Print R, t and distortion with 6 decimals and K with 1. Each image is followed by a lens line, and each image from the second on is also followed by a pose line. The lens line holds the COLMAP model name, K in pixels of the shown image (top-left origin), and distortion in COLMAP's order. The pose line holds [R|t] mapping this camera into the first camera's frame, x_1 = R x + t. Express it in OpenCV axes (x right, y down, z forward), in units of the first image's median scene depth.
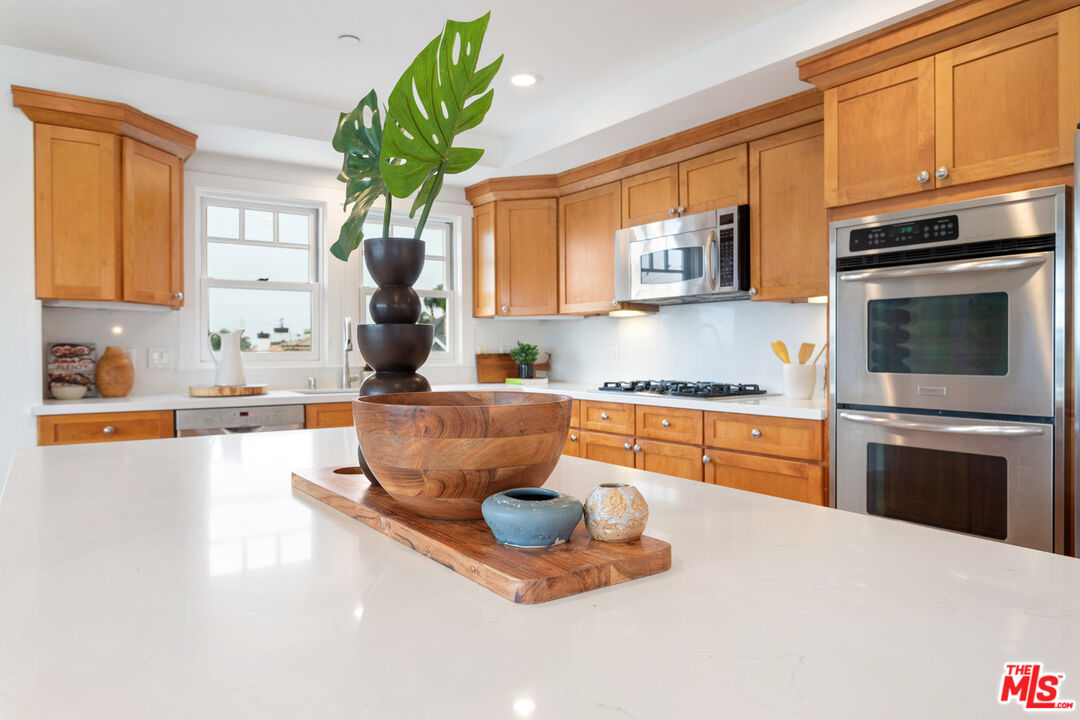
lens RADIAL K [[722.6, 0, 542.0], [0, 722.6, 357.0], [0, 0, 1]] dist [-0.012623, -0.001444]
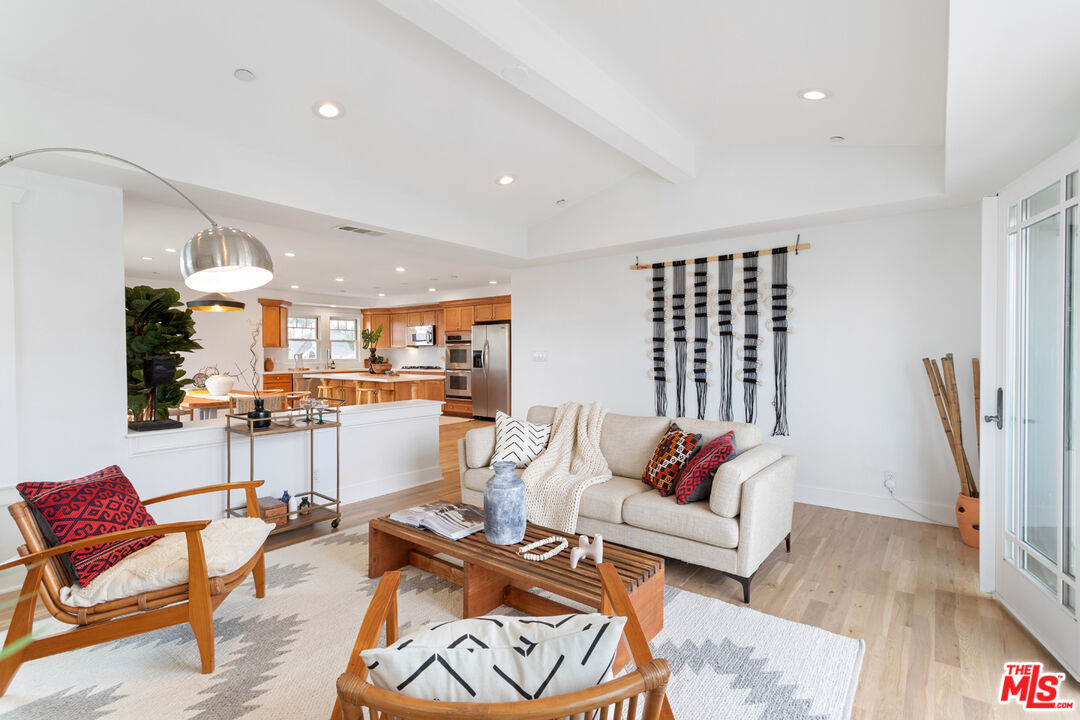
lens RADIAL K [[515.1, 0, 534.0], [0, 515.1, 357.1], [0, 0, 1]] dist [0.002482, 0.000138]
pose [[0.956388, -0.002844, 0.292085, -0.054306], [0.003802, 0.999989, -0.002712, -0.004987], [-0.292074, 0.003704, 0.956389, -2.133419]]
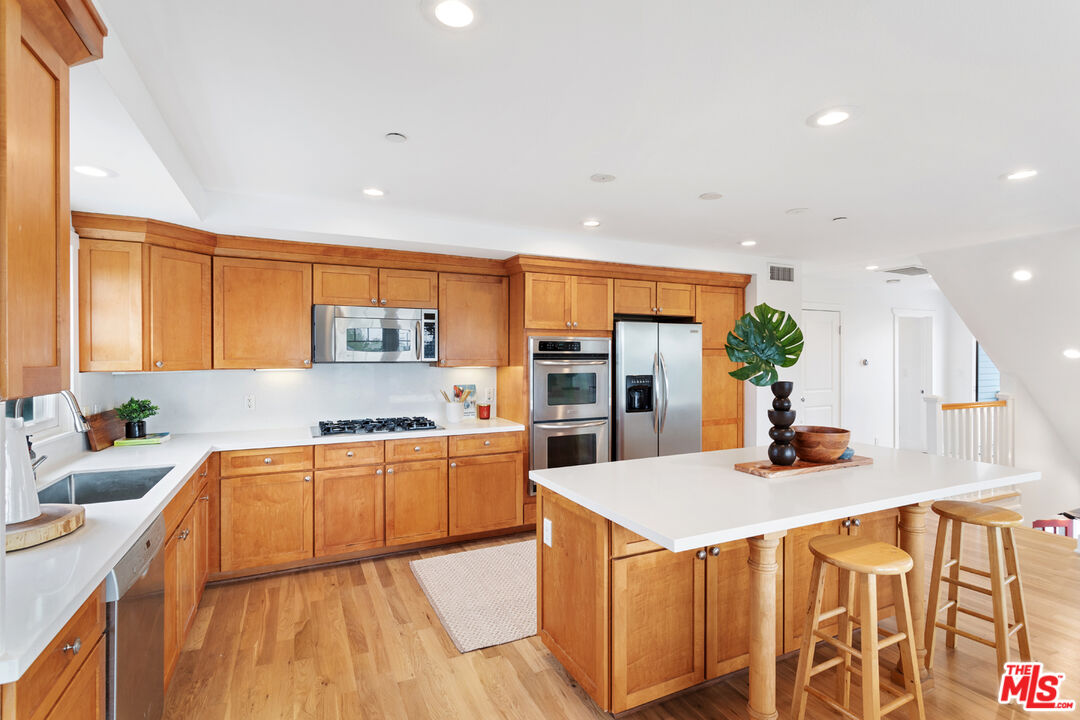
lens RADIAL K [[517.8, 0, 540.0], [0, 517.8, 360.0], [0, 0, 1]] dist [0.001716, 0.000251]
pose [[0.156154, -0.002679, 0.987729, -0.844857], [0.010684, 0.999942, 0.001023, -0.090772], [-0.987675, 0.010394, 0.156173, 0.568854]]
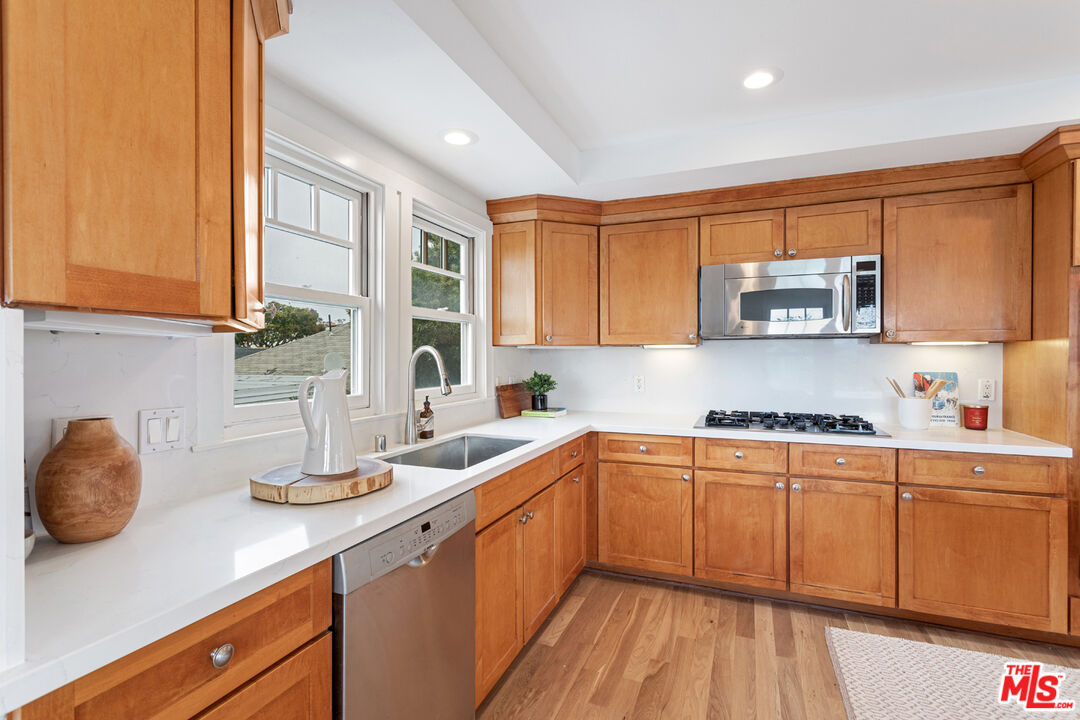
lens RADIAL K [[506.8, 0, 539.0], [0, 506.8, 357.2], [0, 0, 1]] dist [0.001677, 0.000047]
pose [[0.836172, -0.000350, 0.548467, -0.564428], [0.005130, 0.999961, -0.007183, -0.050758], [-0.548443, 0.008820, 0.836141, 0.628157]]
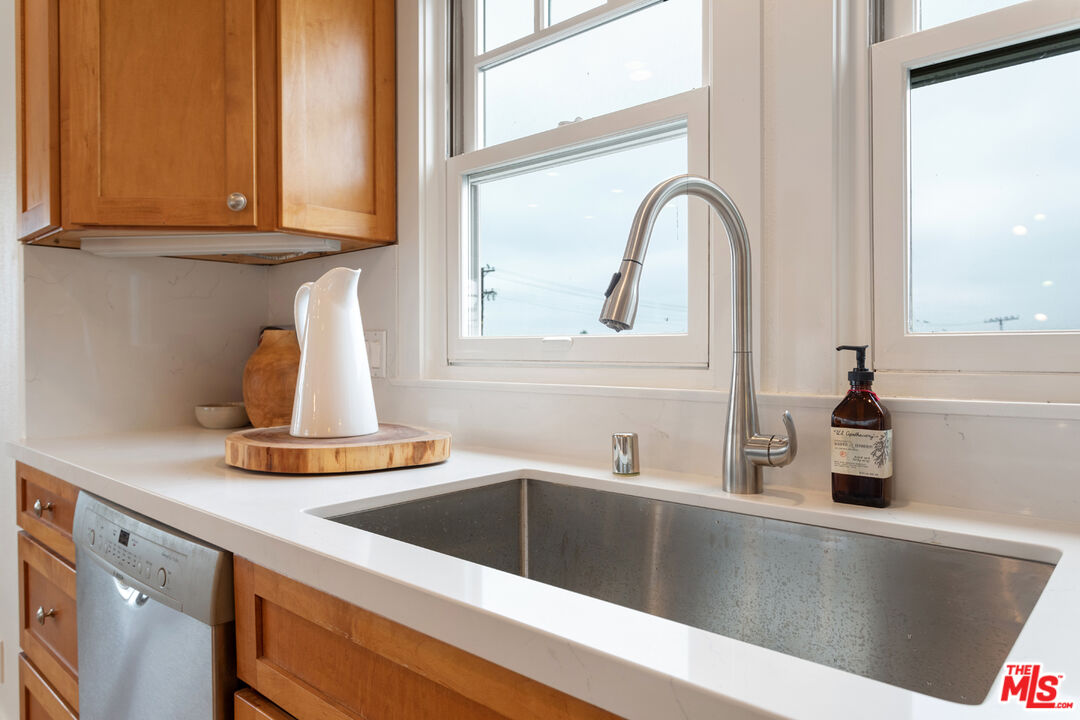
lens RADIAL K [[722.6, 0, 542.0], [0, 722.6, 357.0], [0, 0, 1]] dist [-0.012623, -0.001444]
pose [[0.232503, 0.014945, -0.972481, -0.079059], [-0.005262, 0.999887, 0.014108, -0.003157], [0.972581, 0.001837, 0.232555, 1.117443]]
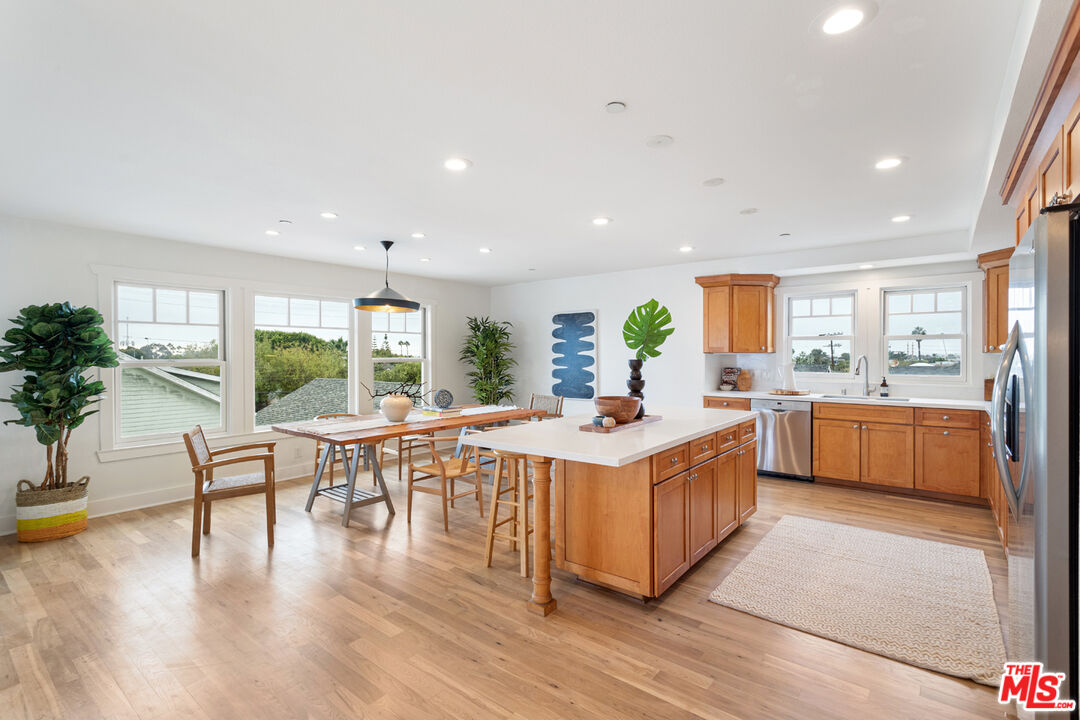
lens RADIAL K [[506.8, 0, 539.0], [0, 506.8, 357.2], [0, 0, 1]] dist [0.001677, 0.000047]
pose [[0.289978, 0.011562, -0.956964, 0.834192], [-0.008466, 0.999919, 0.009515, -0.068272], [0.956996, 0.005342, 0.290052, -0.127655]]
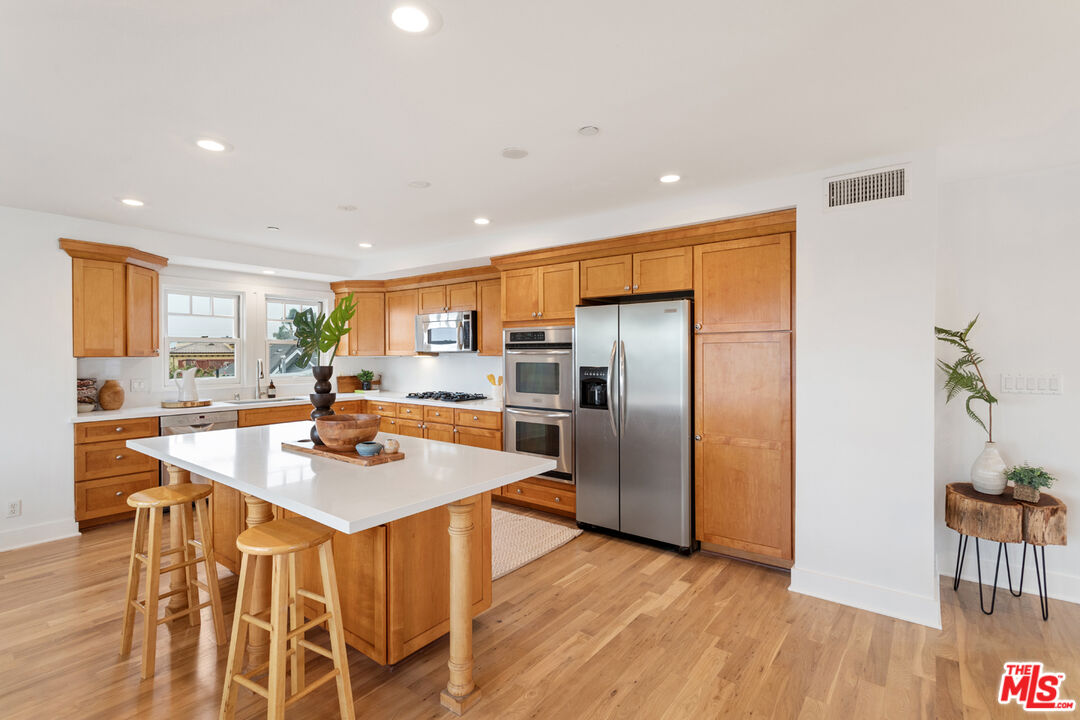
lens RADIAL K [[506.8, 0, 539.0], [0, 506.8, 357.2], [0, 0, 1]] dist [0.001677, 0.000047]
pose [[0.953318, -0.000219, 0.301967, 0.008676], [0.001441, 0.999992, -0.003823, -0.065860], [-0.301964, 0.004079, 0.953311, -0.475975]]
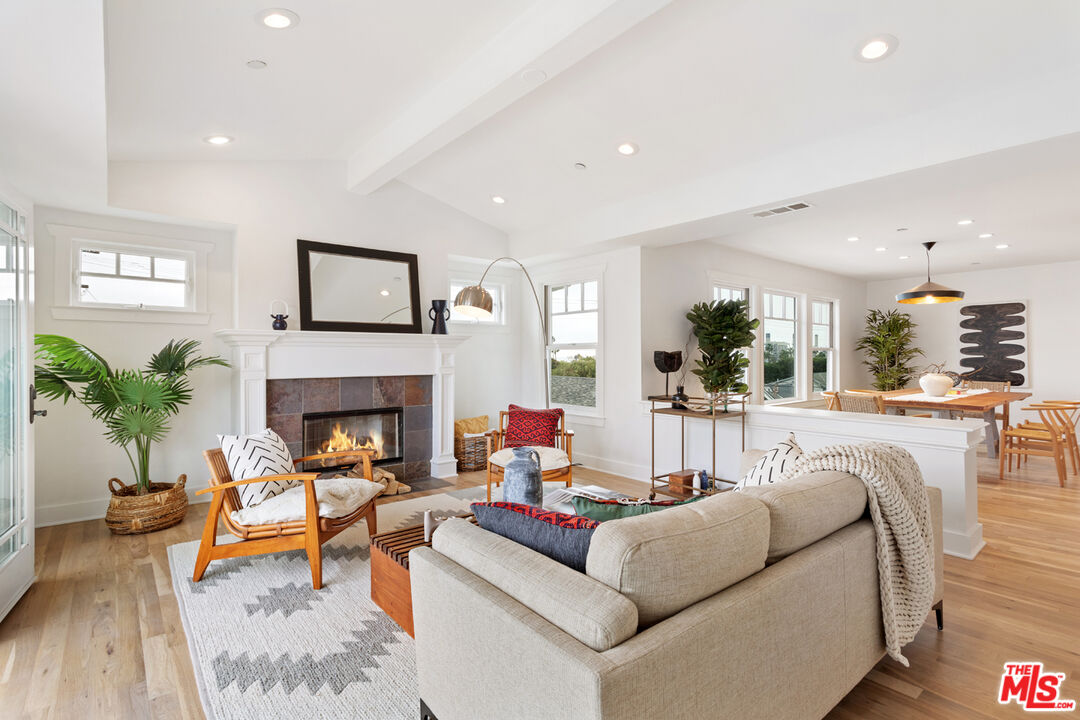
lens RADIAL K [[506.8, 0, 539.0], [0, 506.8, 357.2], [0, 0, 1]] dist [0.001677, 0.000047]
pose [[0.074171, 0.006595, -0.997224, 0.907949], [-0.008616, 0.999945, 0.005972, -0.001638], [0.997208, 0.008149, 0.074223, -1.448691]]
